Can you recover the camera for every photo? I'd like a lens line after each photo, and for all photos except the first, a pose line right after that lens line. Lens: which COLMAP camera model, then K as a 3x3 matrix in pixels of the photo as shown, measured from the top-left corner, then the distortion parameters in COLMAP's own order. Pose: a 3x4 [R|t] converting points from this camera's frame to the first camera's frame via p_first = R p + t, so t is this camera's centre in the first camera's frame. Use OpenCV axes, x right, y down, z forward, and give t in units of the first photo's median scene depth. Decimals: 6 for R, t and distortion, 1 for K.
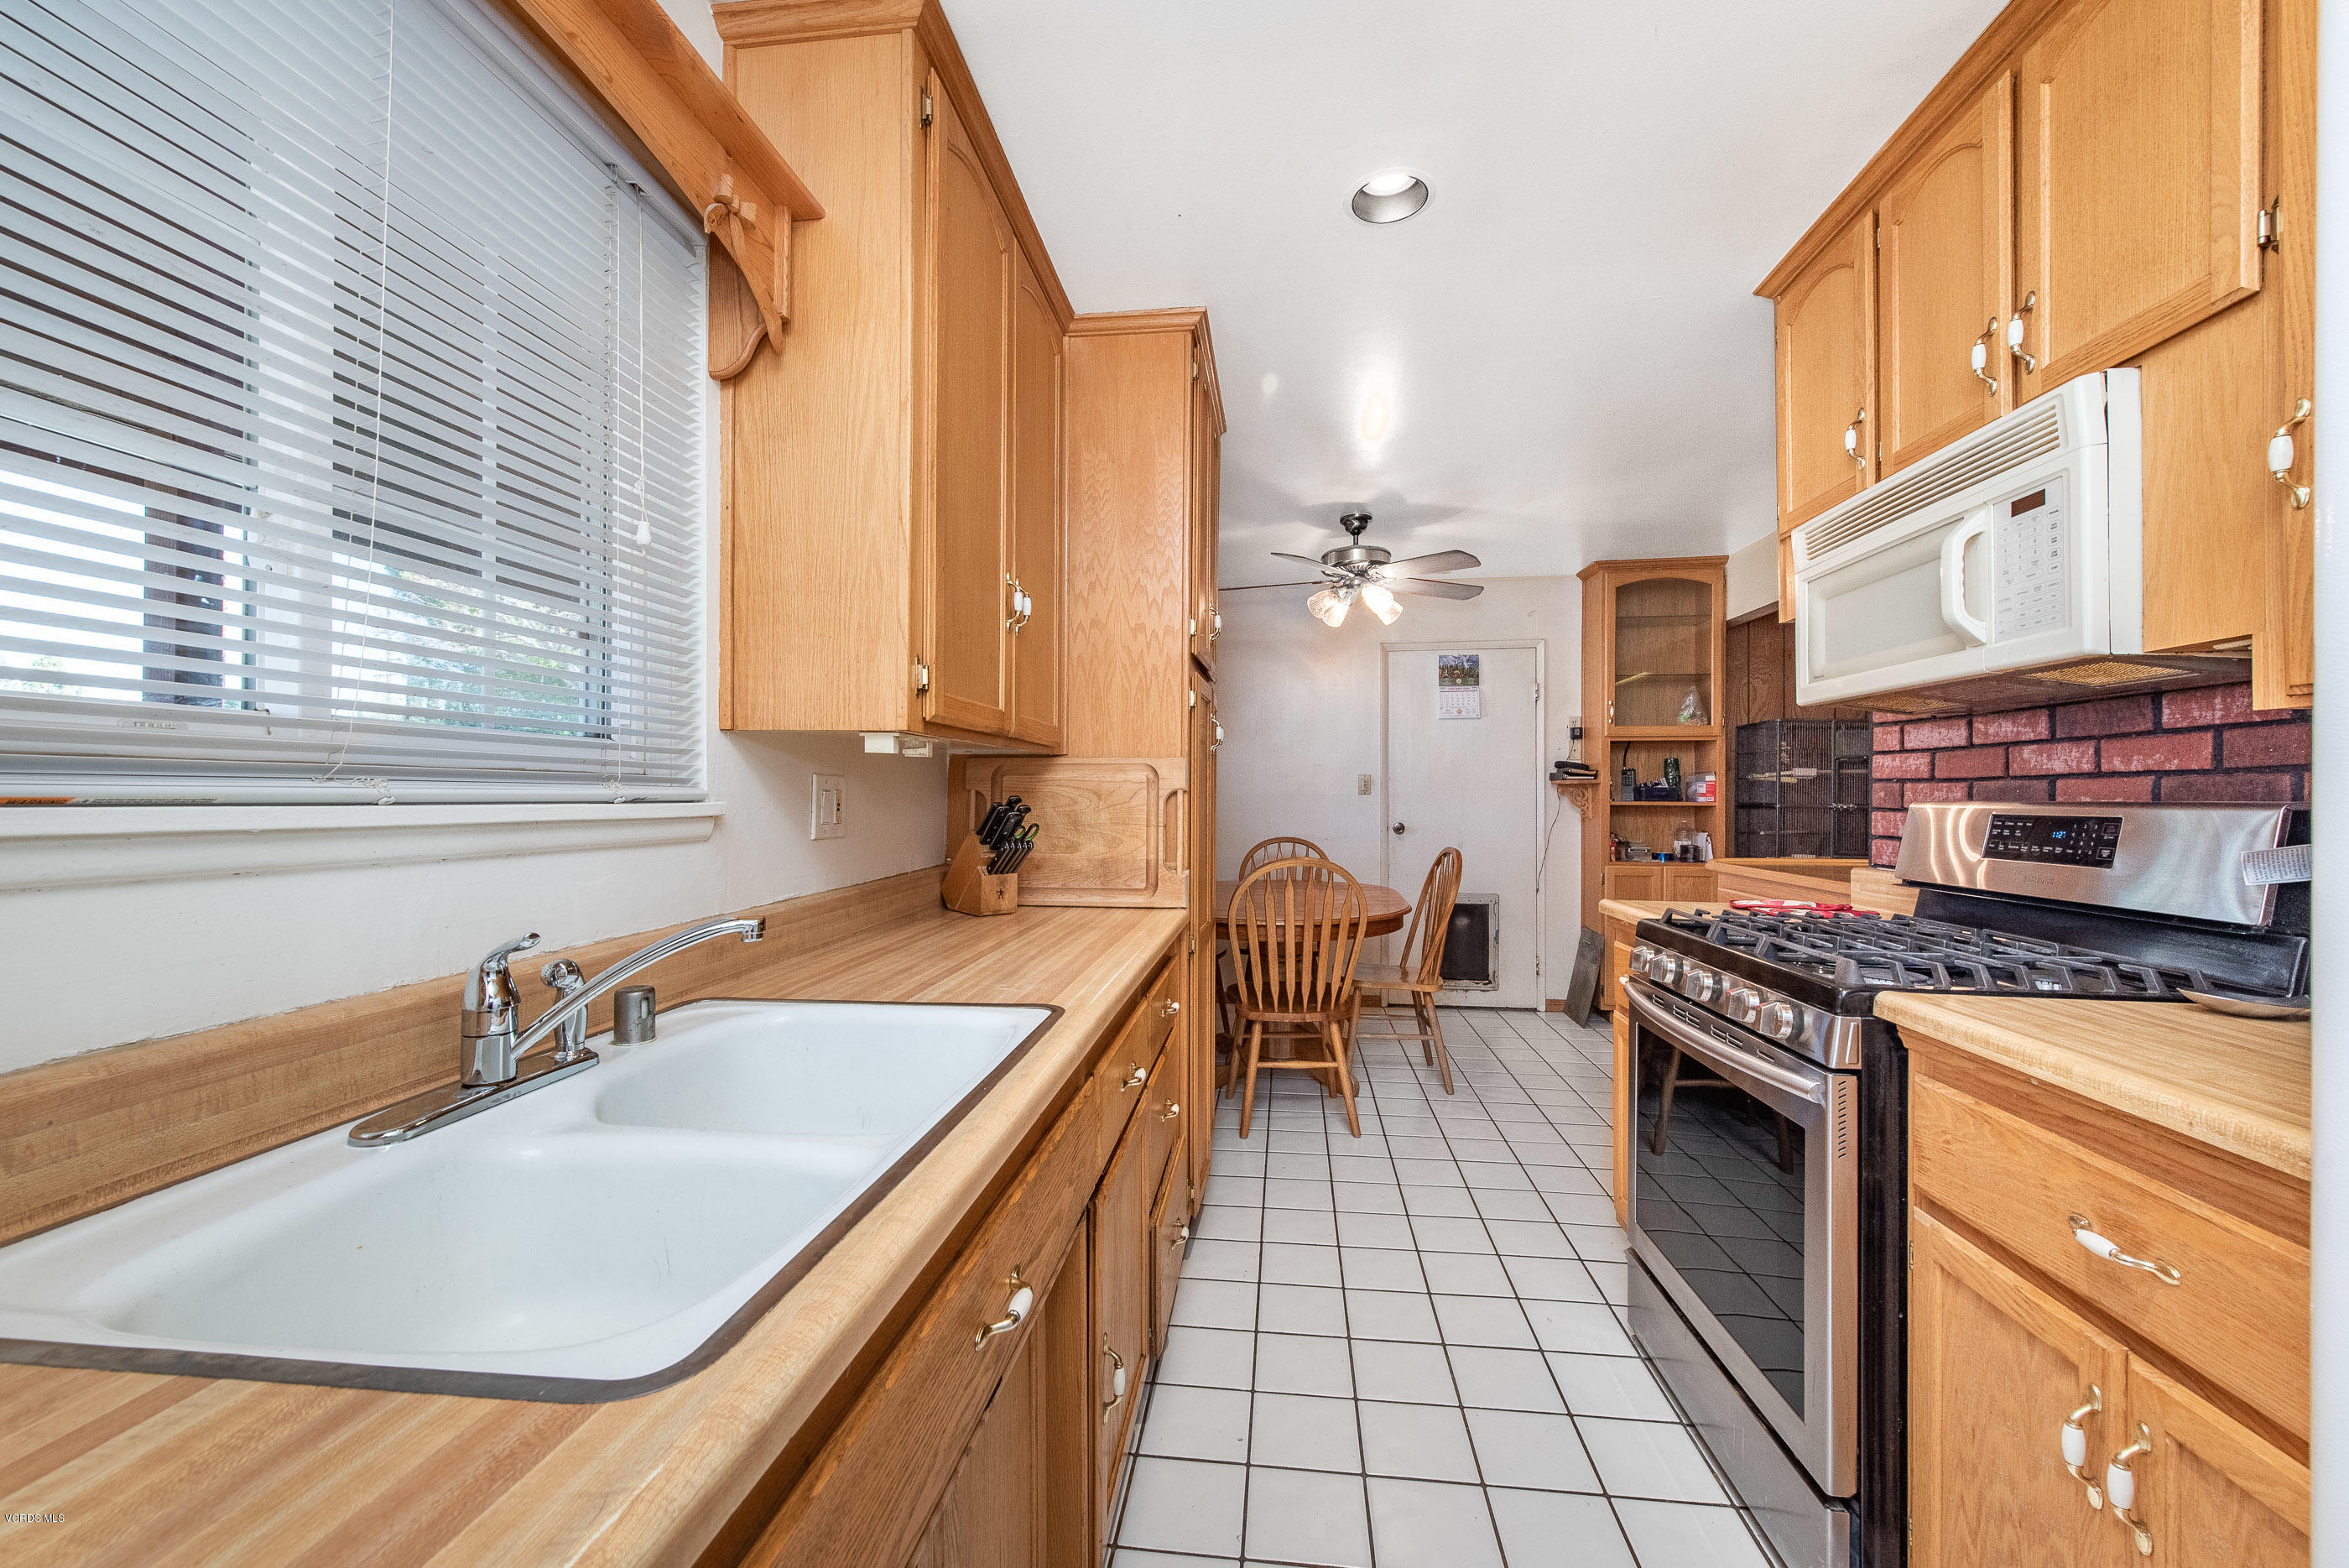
lens RADIAL K [[921.3, 0, 1175.9], [0, 921.3, 786.4], [0, 0, 1]] dist [0.009048, -0.001961]
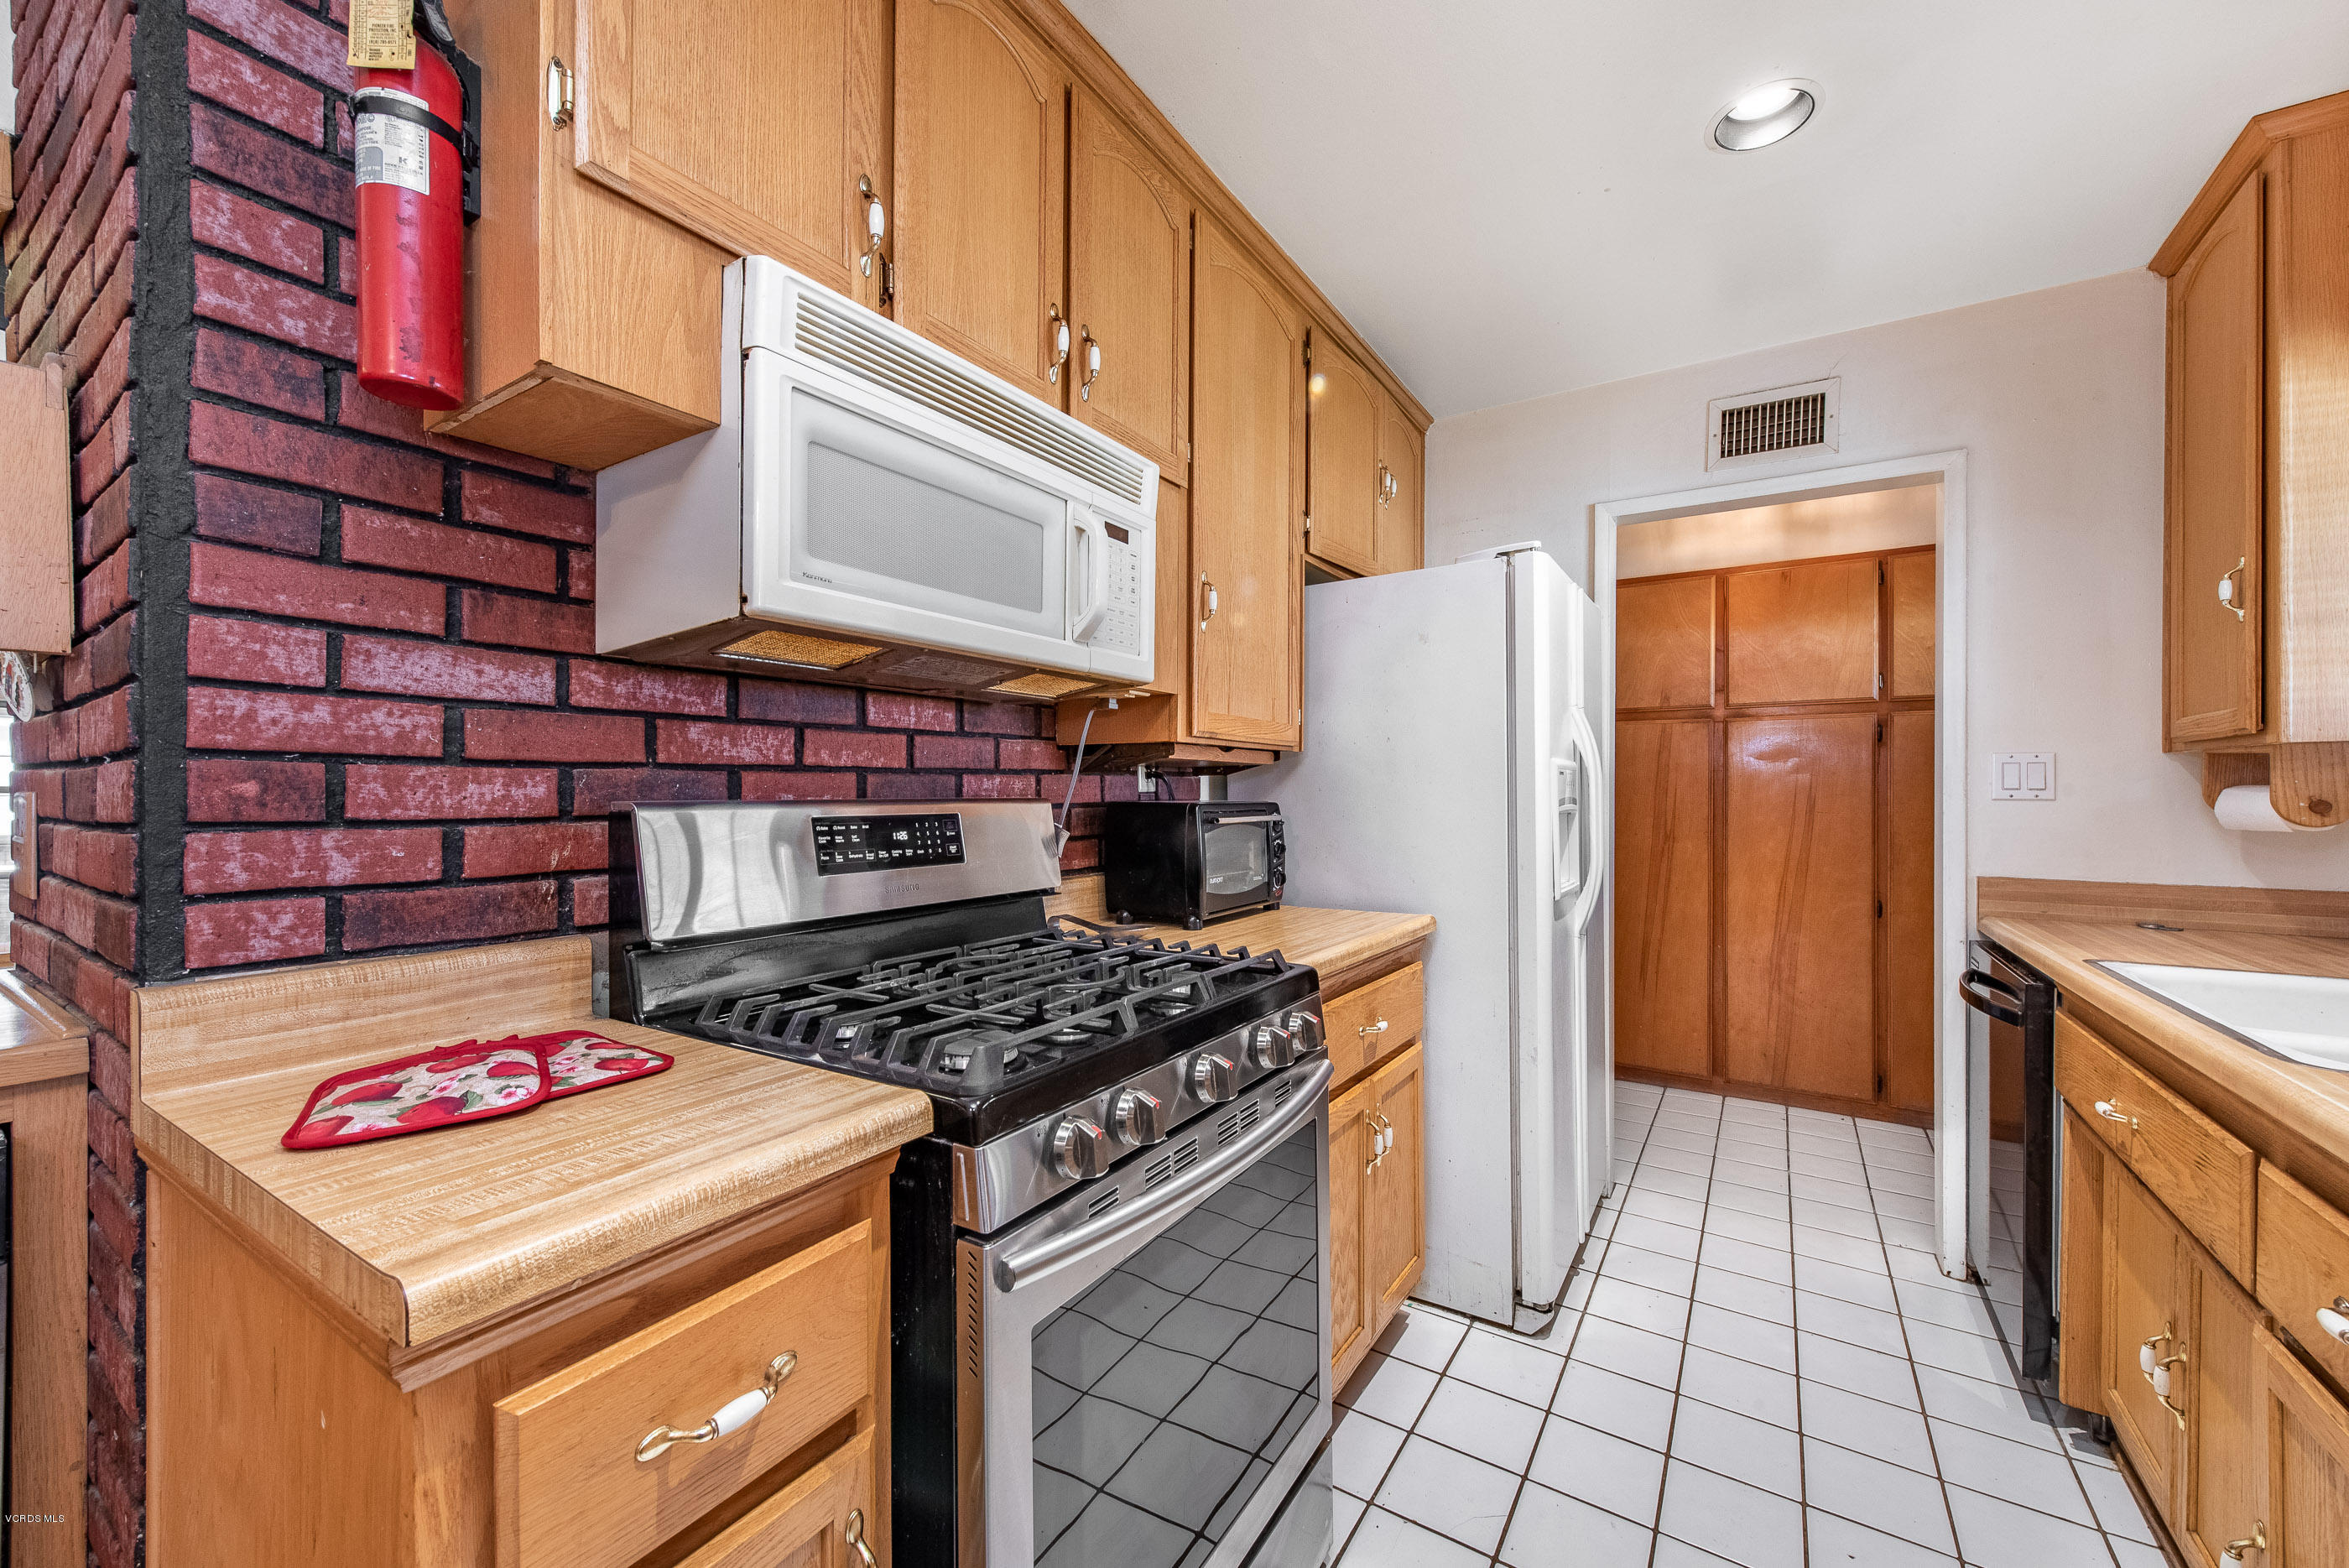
lens RADIAL K [[921.3, 0, 1165.5], [0, 921.3, 796.0], [0, 0, 1]] dist [0.009048, -0.001961]
pose [[-0.900600, -0.007094, 0.434591, 0.316706], [-0.009711, 0.999946, -0.003802, 0.013534], [-0.434541, -0.007645, -0.900620, 1.647522]]
